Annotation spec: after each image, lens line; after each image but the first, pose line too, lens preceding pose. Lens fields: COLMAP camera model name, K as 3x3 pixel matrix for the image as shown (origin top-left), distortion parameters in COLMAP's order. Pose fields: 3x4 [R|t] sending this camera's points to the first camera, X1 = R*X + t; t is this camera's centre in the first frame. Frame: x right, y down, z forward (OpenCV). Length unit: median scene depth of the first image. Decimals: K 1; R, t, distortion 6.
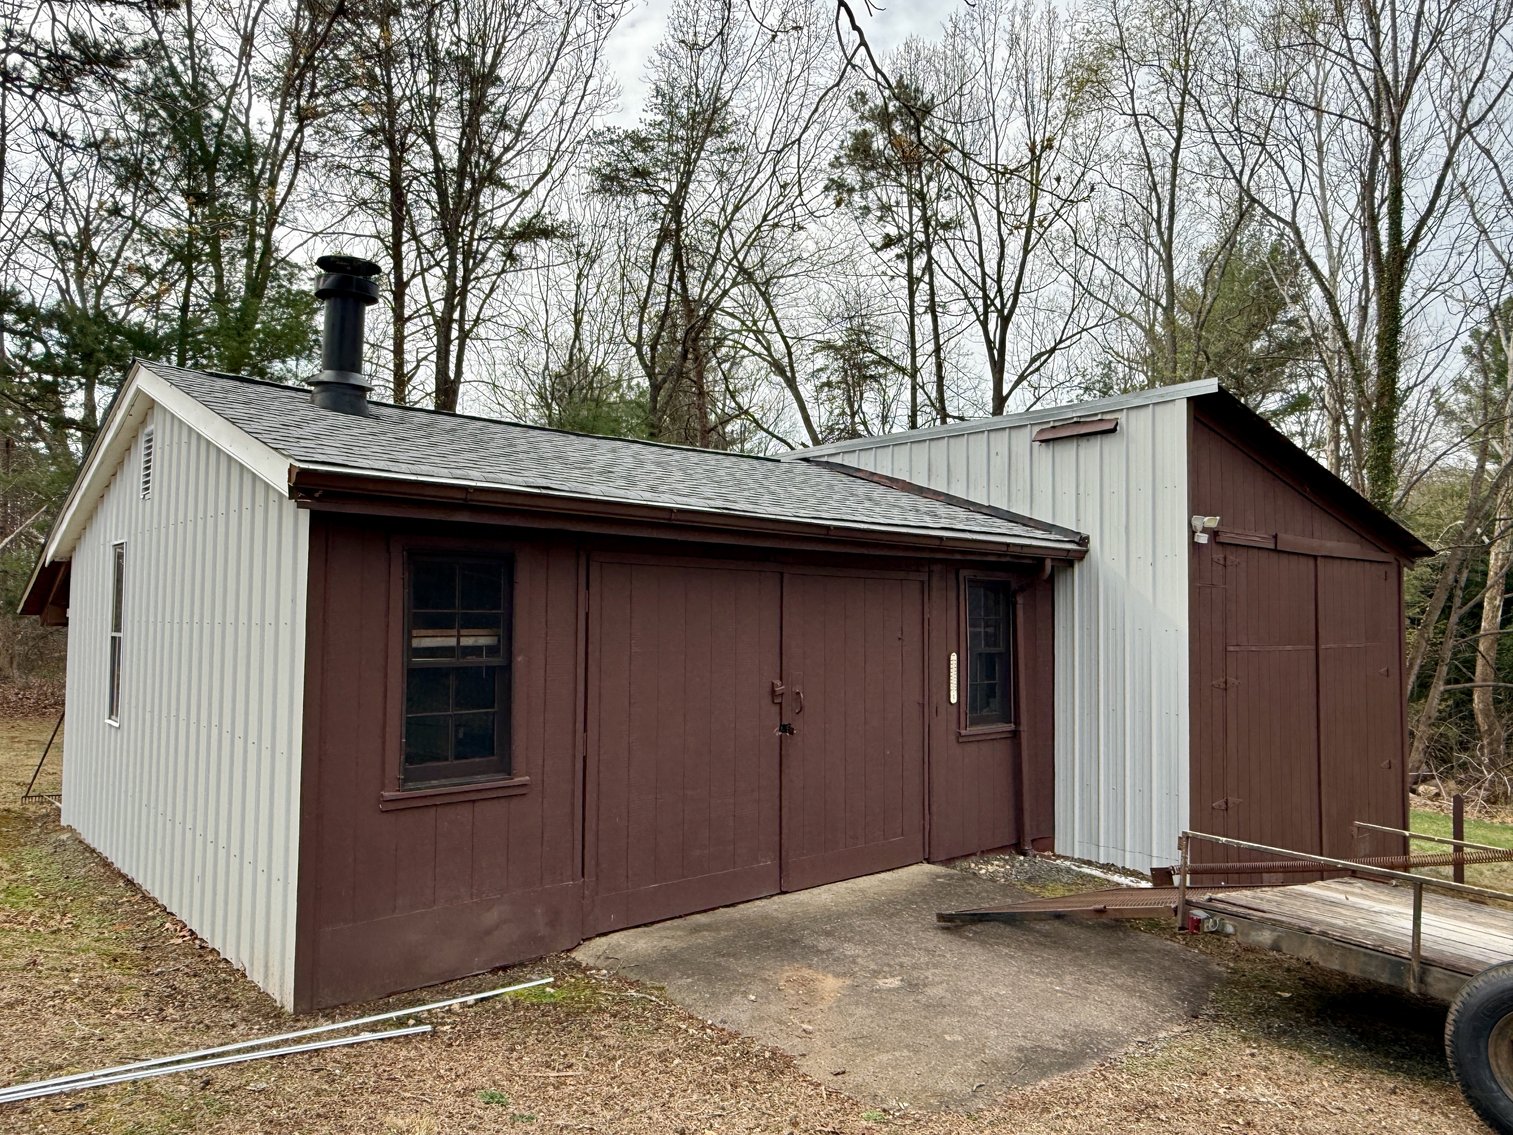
lens RADIAL K [[1050.6, 0, 756.5], [0, 1050.6, 567.5], [0, 0, 1]] dist [-0.003080, -0.005925]
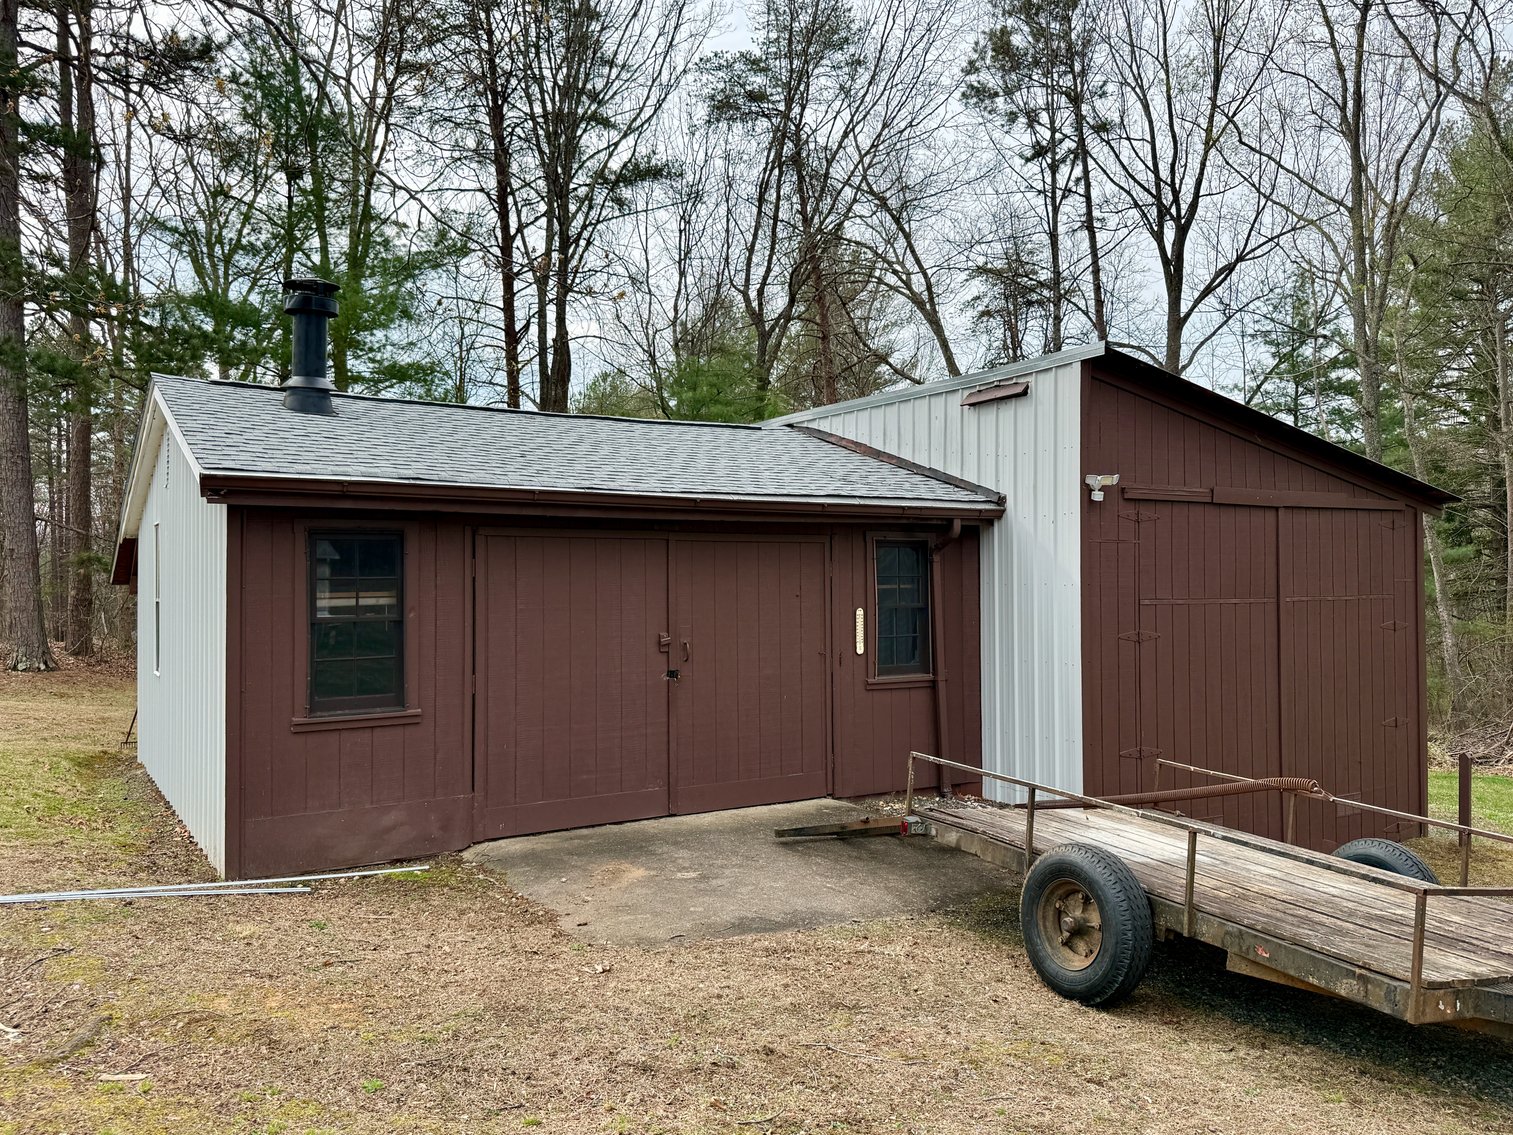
lens RADIAL K [[1169.5, 0, 756.5], [0, 1169.5, 567.5], [0, 0, 1]] dist [0.159624, -0.385897]
pose [[0.985137, -0.016026, -0.171023, 0.268524], [0.022789, 0.999031, 0.037653, -0.008355], [0.170254, -0.040990, 0.984547, -0.197538]]
